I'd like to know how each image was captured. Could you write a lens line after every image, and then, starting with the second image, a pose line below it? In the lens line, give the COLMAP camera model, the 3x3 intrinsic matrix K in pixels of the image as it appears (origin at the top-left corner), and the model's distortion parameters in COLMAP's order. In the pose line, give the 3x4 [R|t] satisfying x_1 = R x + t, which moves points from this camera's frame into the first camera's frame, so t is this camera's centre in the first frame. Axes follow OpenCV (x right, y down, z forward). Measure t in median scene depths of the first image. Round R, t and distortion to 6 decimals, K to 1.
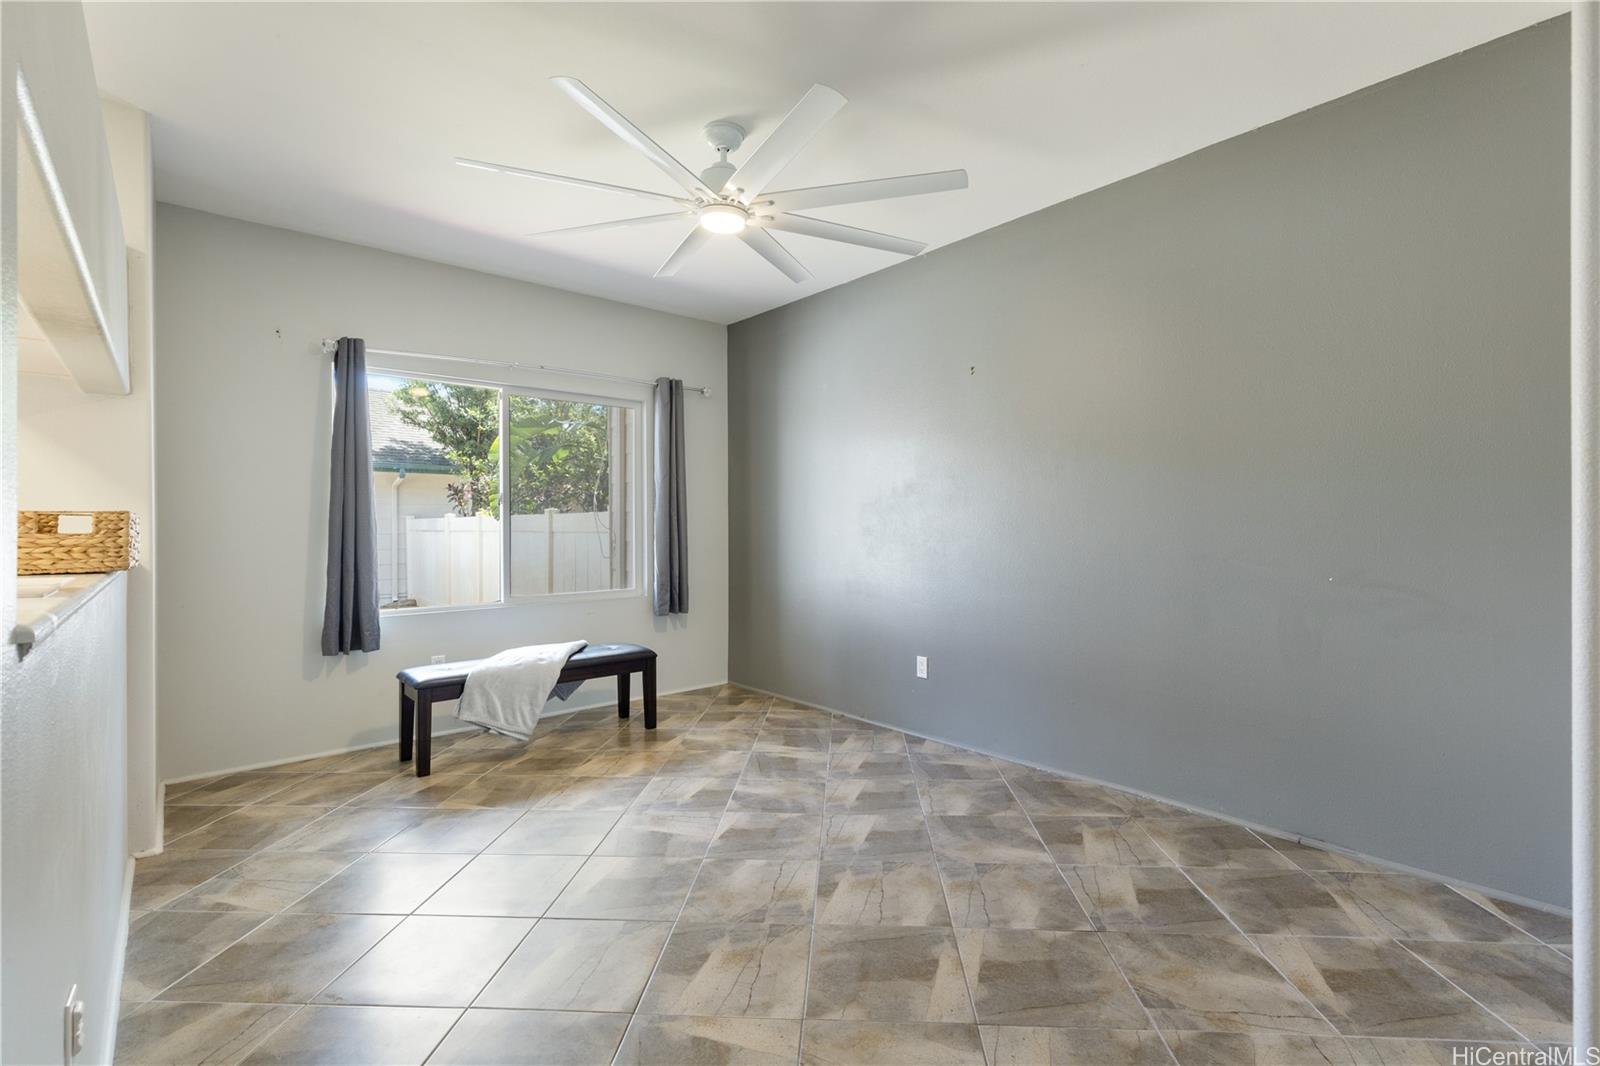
lens RADIAL K [[720.9, 0, 809.3], [0, 720.9, 528.0], [0, 0, 1]] dist [0.009383, -0.000214]
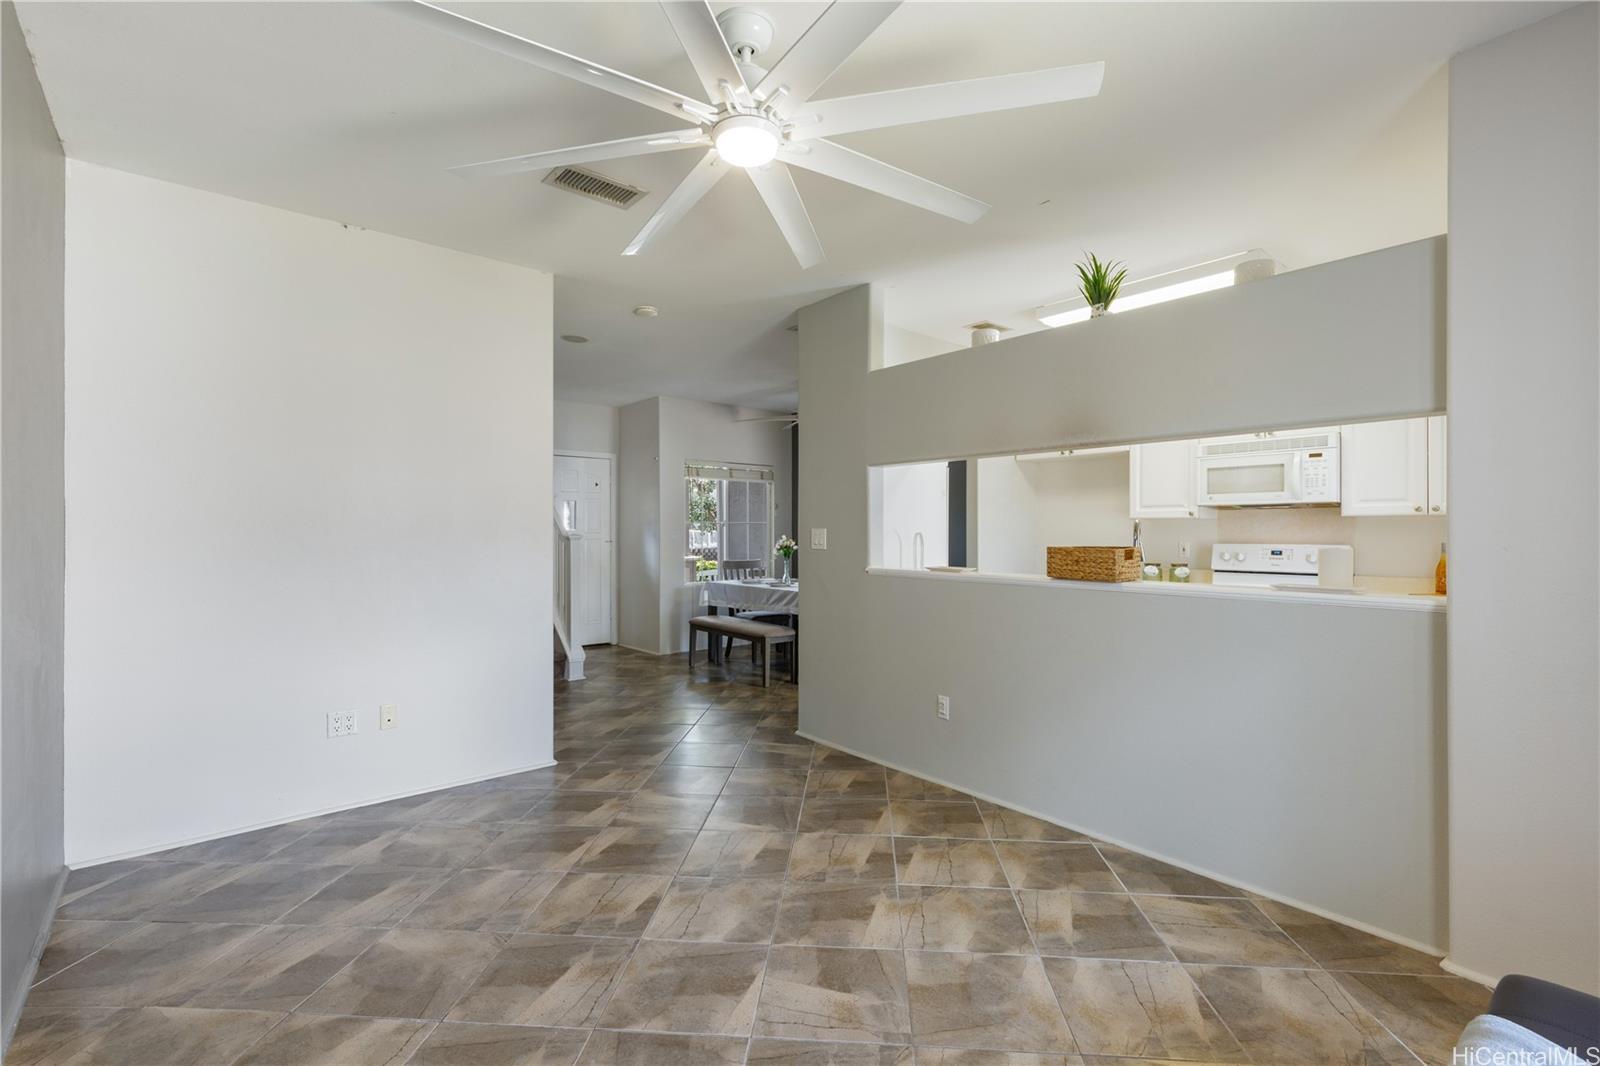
lens RADIAL K [[720.9, 0, 815.1], [0, 720.9, 527.4], [0, 0, 1]] dist [0.009383, -0.000214]
pose [[-0.999972, 0.004331, 0.006161, -0.149183], [0.004326, 0.999990, -0.000721, -0.034280], [-0.006164, -0.000694, -0.999981, 1.349867]]
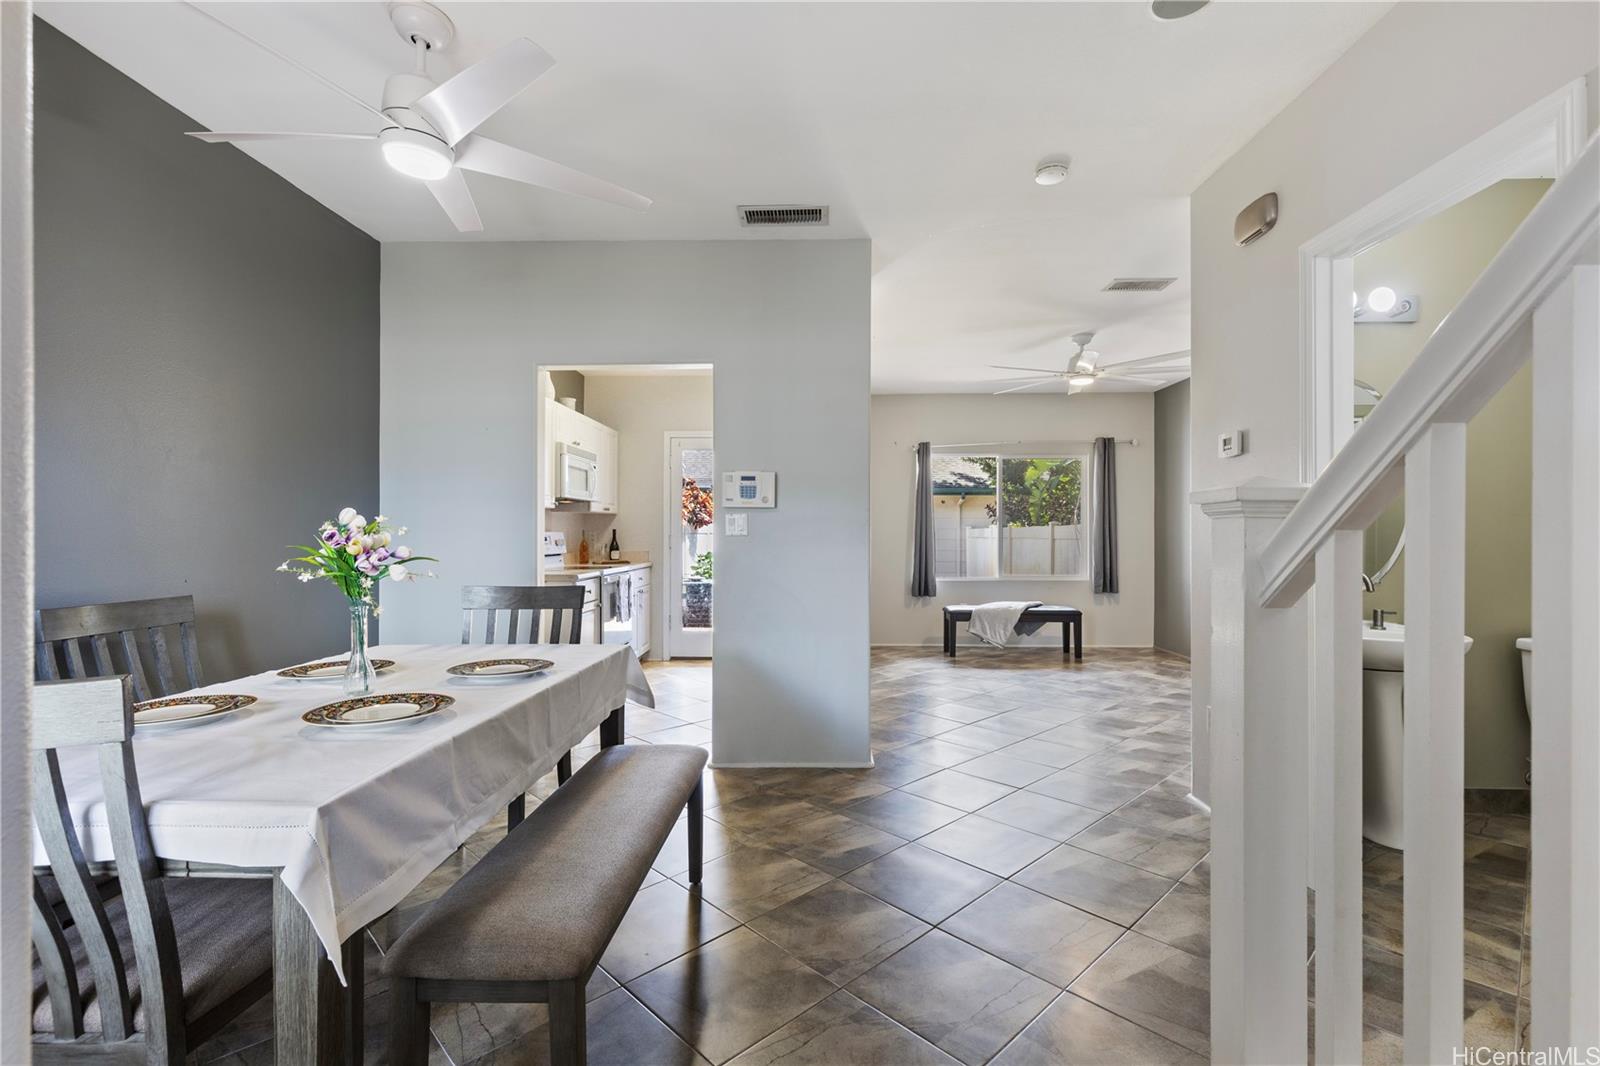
lens RADIAL K [[720.9, 0, 811.1], [0, 720.9, 537.6], [0, 0, 1]] dist [0.009383, -0.000214]
pose [[0.740090, 0.008410, -0.672455, 0.511576], [-0.006863, 0.999964, 0.004953, -0.000246], [0.672472, 0.000950, 0.740122, -0.736543]]
